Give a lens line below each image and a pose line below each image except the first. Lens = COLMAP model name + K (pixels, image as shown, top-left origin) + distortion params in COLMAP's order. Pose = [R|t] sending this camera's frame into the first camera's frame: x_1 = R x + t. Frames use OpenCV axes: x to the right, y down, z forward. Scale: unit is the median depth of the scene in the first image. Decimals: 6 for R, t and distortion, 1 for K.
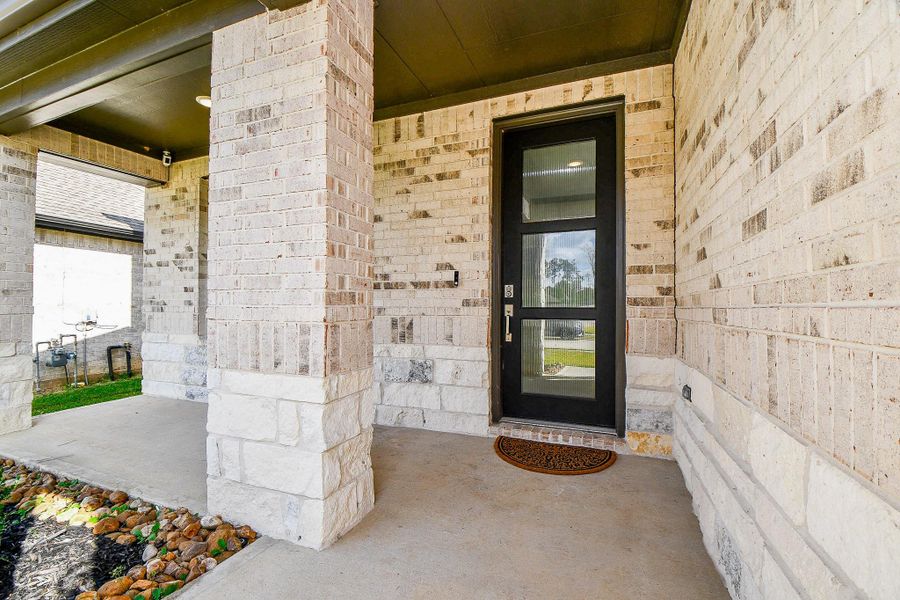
lens RADIAL K [[400.0, 0, 455.6], [0, 400.0, 304.9], [0, 0, 1]] dist [0.004154, -0.016507]
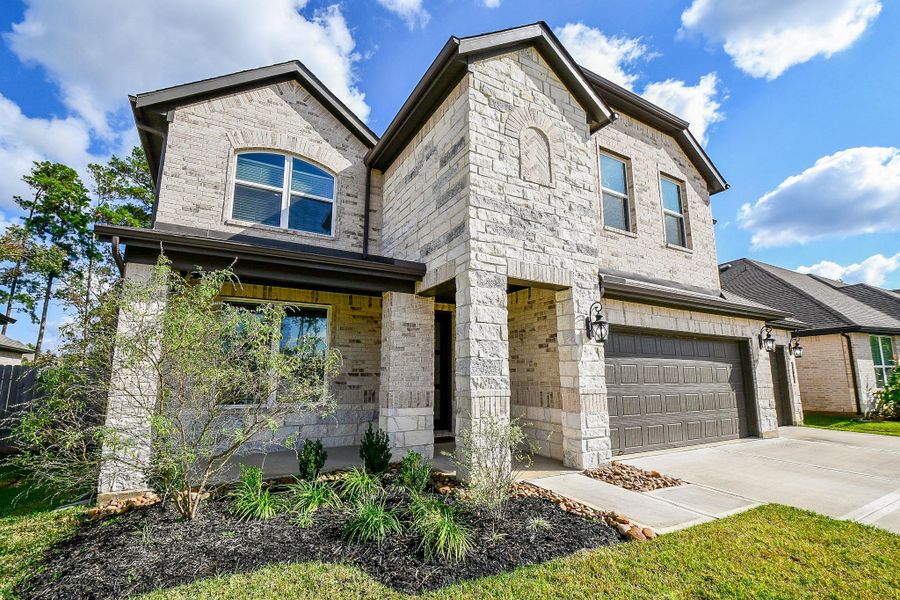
lens RADIAL K [[413.4, 0, 449.6], [0, 413.4, 311.5], [0, 0, 1]] dist [-0.002804, -0.000549]
pose [[0.629653, 0.126029, 0.766586, -1.586765], [-0.007431, 0.987686, -0.156276, -0.039834], [-0.776841, 0.092703, 0.622836, -0.721370]]
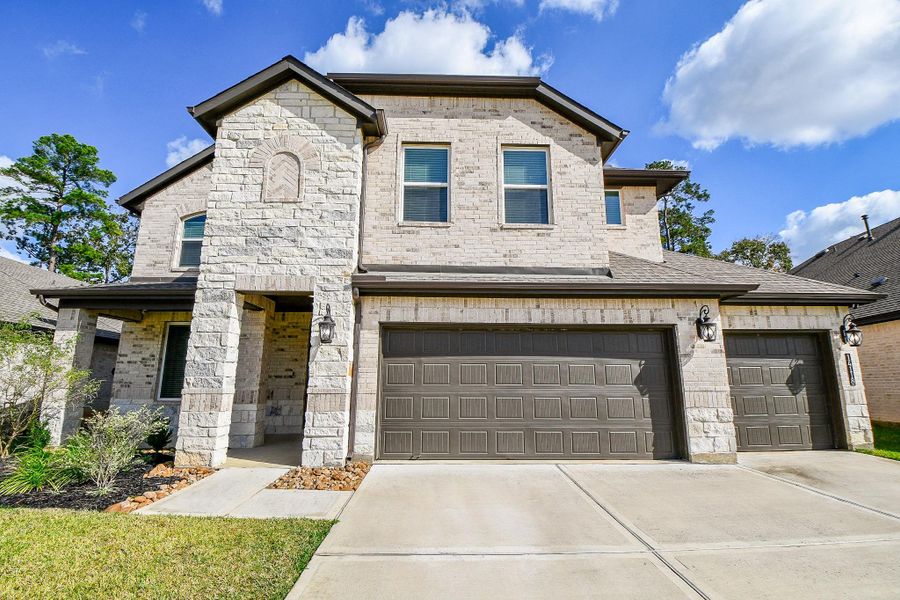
lens RADIAL K [[400.0, 0, 455.6], [0, 400.0, 304.9], [0, 0, 1]] dist [0.004154, -0.016507]
pose [[0.921683, 0.074633, 0.380698, -0.048517], [-0.004081, 0.983131, -0.182855, -0.038039], [-0.387923, 0.166980, 0.906440, -1.870916]]
